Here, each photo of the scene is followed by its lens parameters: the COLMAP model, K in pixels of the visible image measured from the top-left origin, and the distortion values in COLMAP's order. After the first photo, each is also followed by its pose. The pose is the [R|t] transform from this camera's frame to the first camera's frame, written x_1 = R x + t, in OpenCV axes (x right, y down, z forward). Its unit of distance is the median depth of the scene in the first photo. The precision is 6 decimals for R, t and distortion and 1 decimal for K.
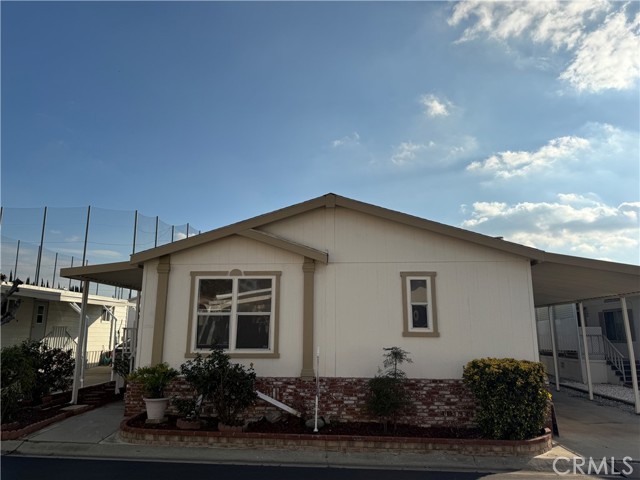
lens RADIAL K [[421.9, 0, 320.0], [0, 421.9, 240.0], [0, 0, 1]] dist [-0.002096, -0.031404]
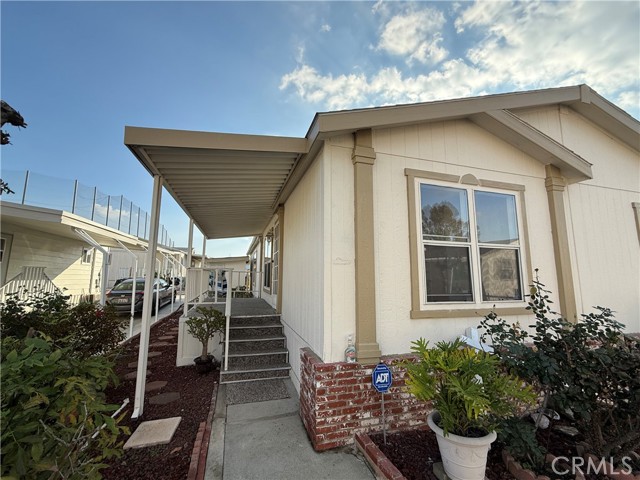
lens RADIAL K [[259.5, 0, 318.9], [0, 259.5, 240.2], [0, 0, 1]] dist [0.002095, 0.000079]
pose [[0.939036, 0.050872, 0.340035, -0.528970], [-0.077364, 0.994895, 0.064803, 0.156585], [-0.335002, -0.087159, 0.938177, 0.694848]]
